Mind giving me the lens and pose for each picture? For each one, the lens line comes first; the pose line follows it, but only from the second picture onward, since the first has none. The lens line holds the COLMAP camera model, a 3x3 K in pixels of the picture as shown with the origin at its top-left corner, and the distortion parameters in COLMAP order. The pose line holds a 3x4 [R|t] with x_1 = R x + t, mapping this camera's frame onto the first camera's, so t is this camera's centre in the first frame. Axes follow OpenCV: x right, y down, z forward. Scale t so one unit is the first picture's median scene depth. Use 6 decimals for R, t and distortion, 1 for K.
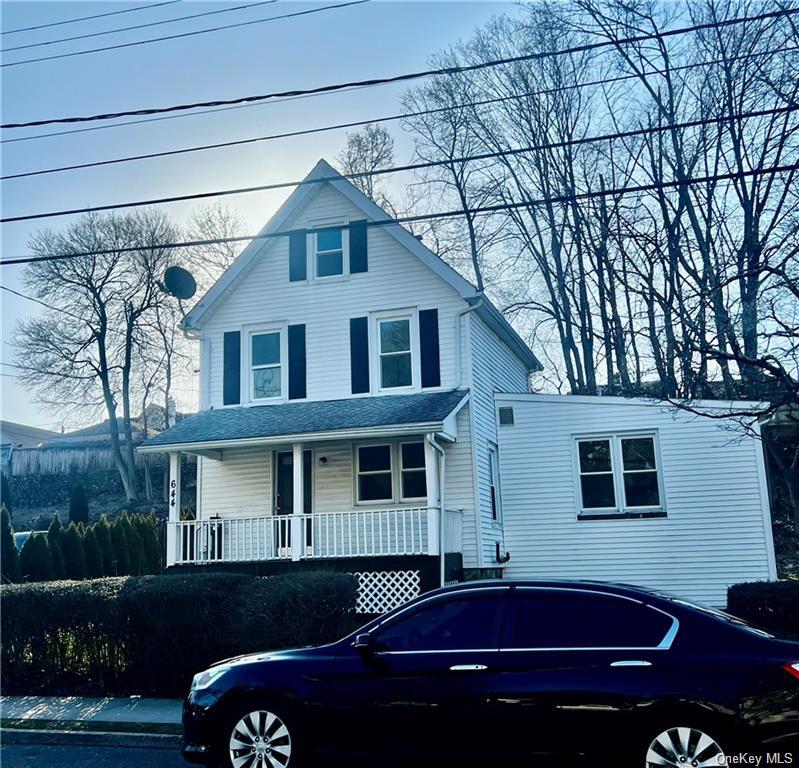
lens RADIAL K [[866.2, 0, 398.1], [0, 866.2, 381.9], [0, 0, 1]] dist [0.036881, 0.000000]
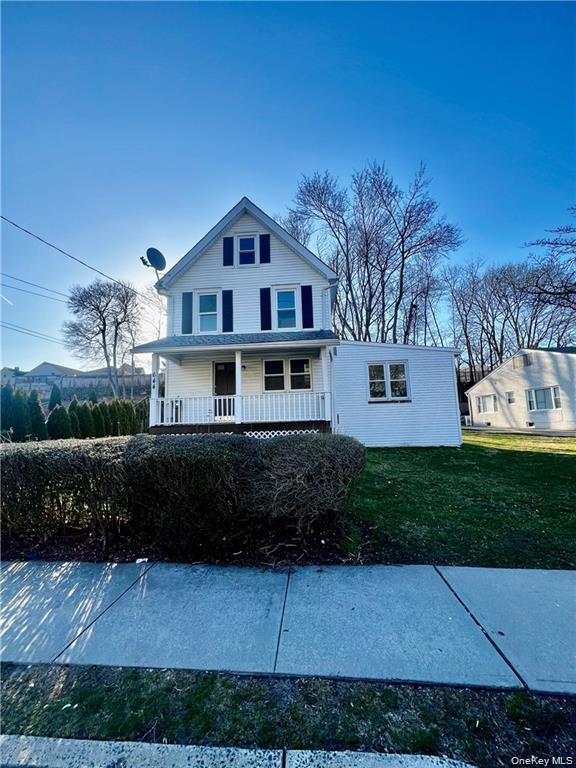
lens RADIAL K [[306.0, 0, 291.8], [0, 306.0, 384.6], [0, 0, 1]] dist [0.000231, 0.000359]
pose [[0.974443, 0.030809, 0.222511, -0.121700], [-0.047431, 0.996437, 0.069747, 0.074156], [-0.219570, -0.078518, 0.972432, 0.357225]]
